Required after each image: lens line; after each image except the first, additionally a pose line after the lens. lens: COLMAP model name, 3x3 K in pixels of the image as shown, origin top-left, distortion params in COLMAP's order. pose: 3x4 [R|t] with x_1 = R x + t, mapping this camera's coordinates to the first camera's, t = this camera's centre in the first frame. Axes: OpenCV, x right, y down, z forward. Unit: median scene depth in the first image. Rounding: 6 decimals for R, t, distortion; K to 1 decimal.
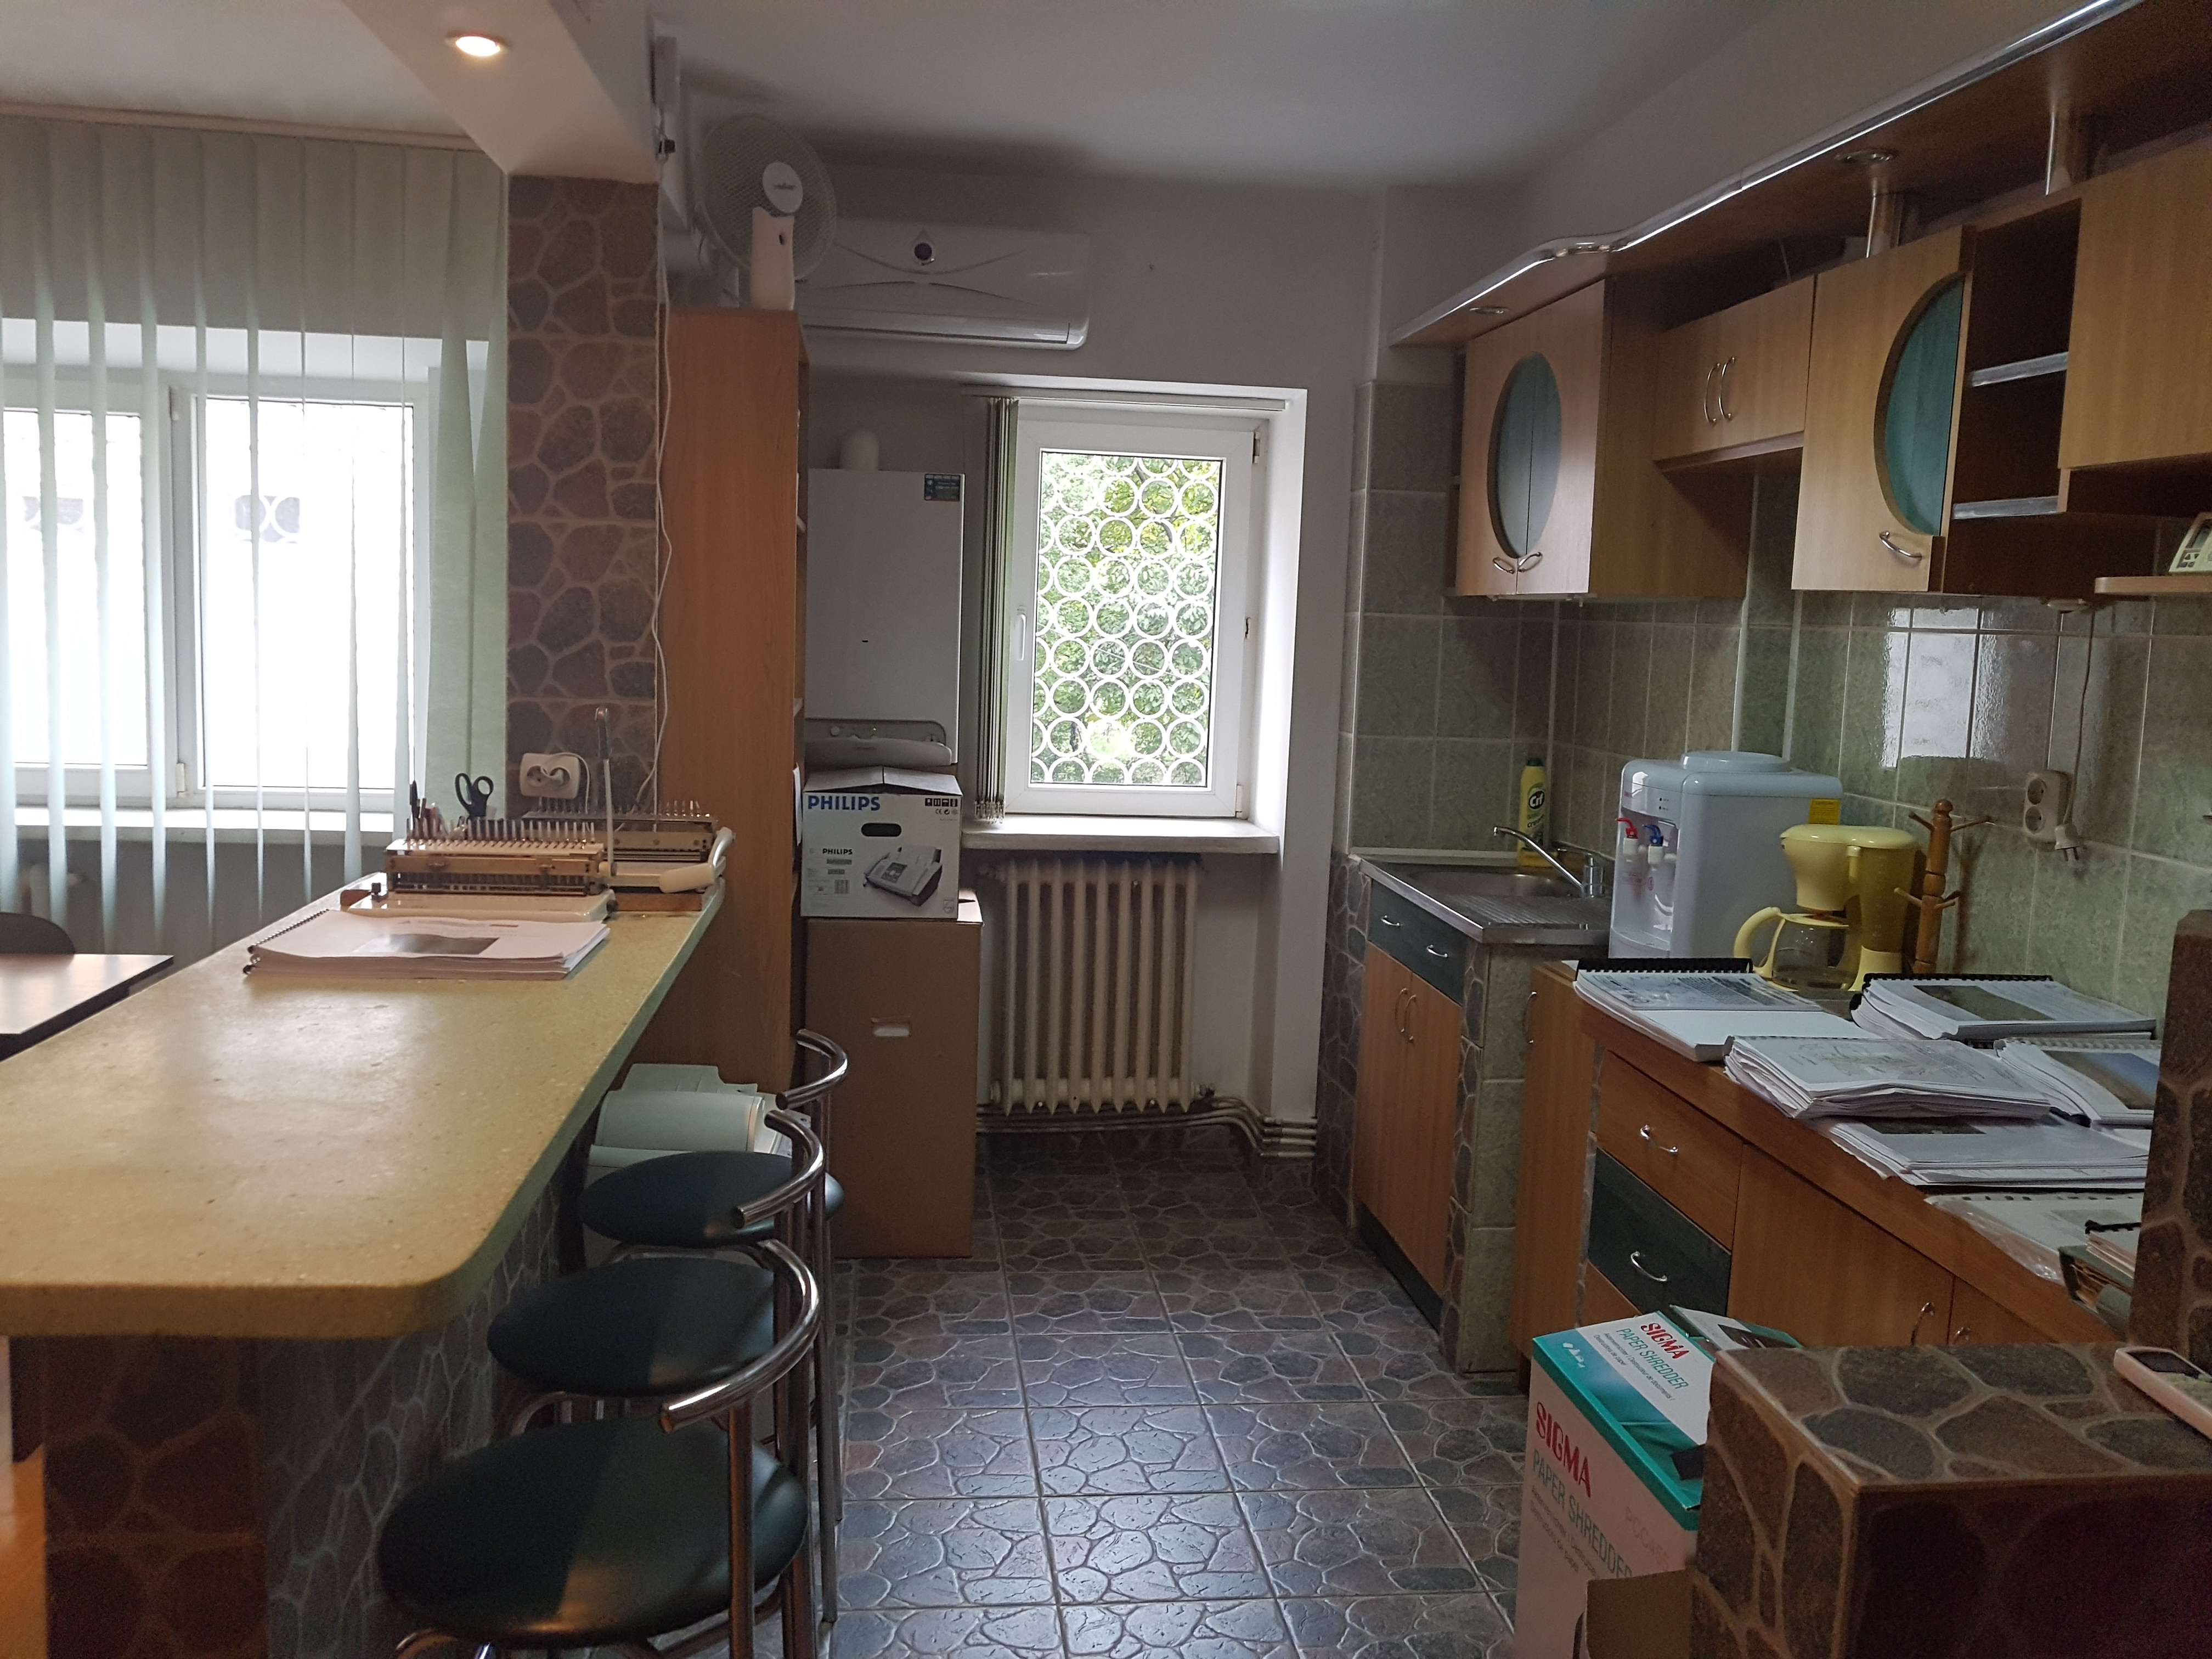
lens RADIAL K [[1712.8, 0, 1085.2], [0, 1712.8, 792.9], [0, 0, 1]] dist [0.006643, -0.037078]
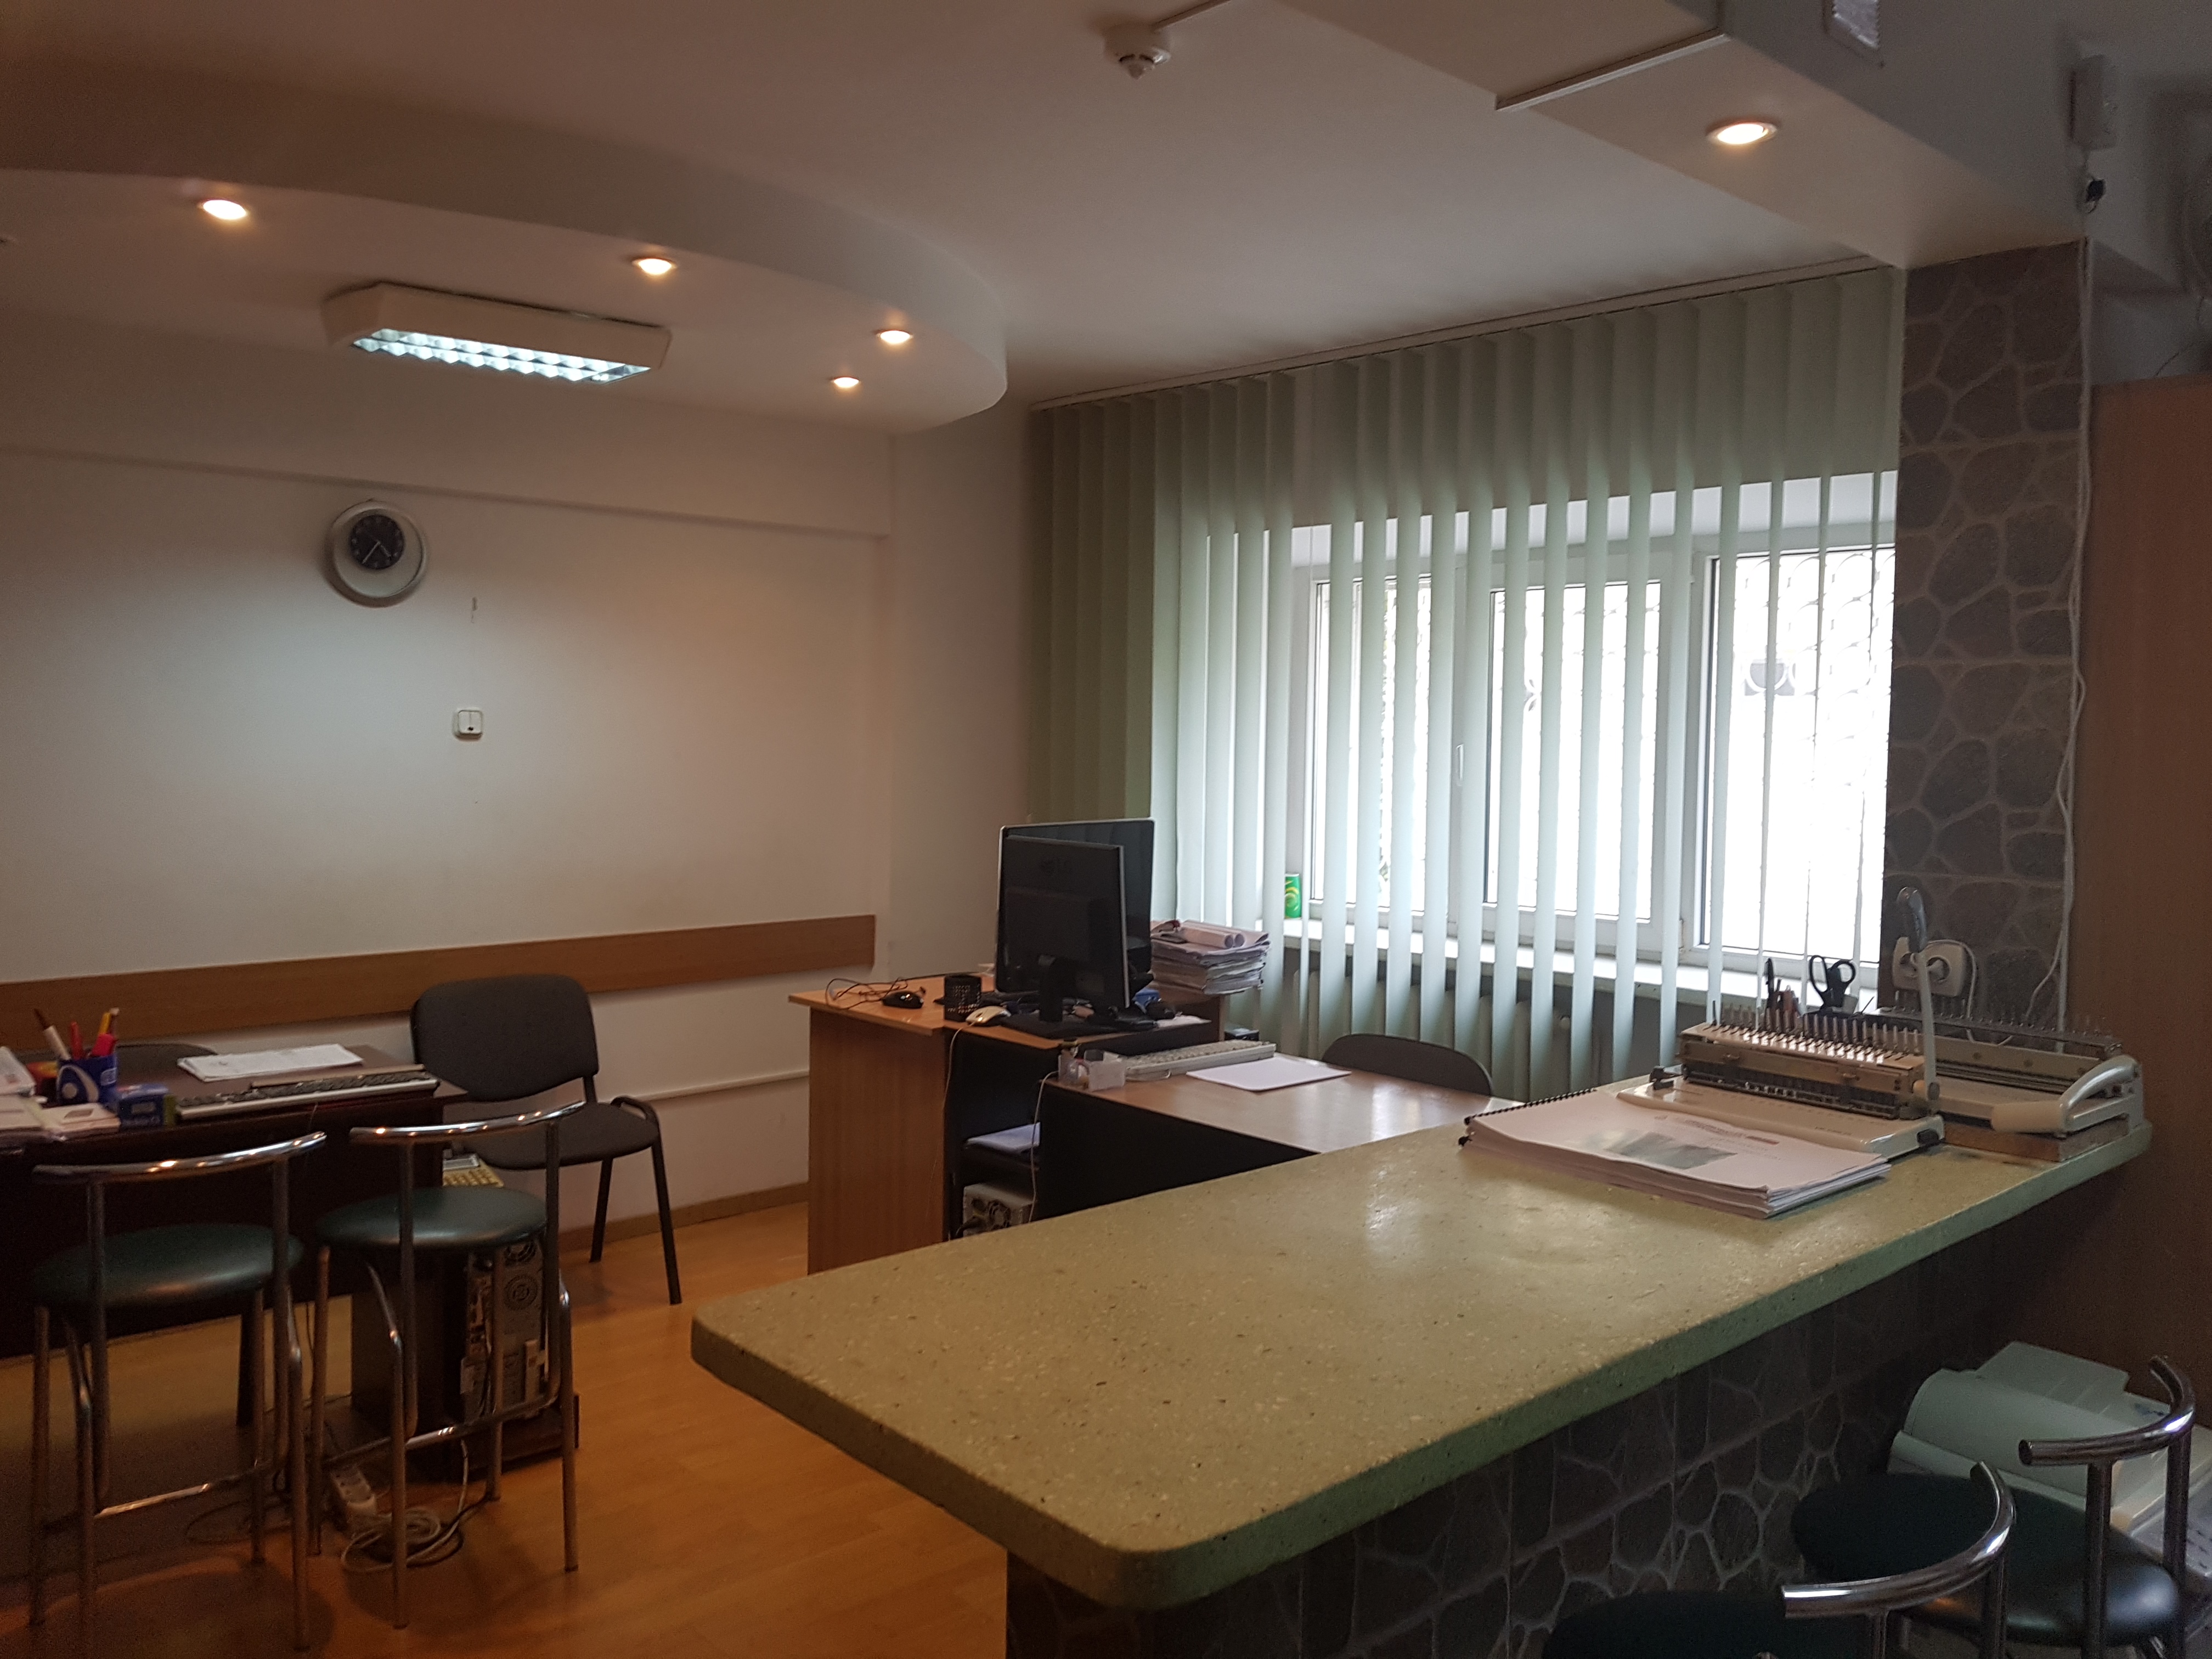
lens RADIAL K [[1712.8, 0, 1124.5], [0, 1712.8, 796.9], [0, 0, 1]] dist [0.006643, -0.037078]
pose [[0.595995, 0.004980, -0.802973, 0.123231], [-0.078392, 0.995565, -0.052011, -0.018408], [0.799153, 0.093945, 0.593742, 0.187830]]
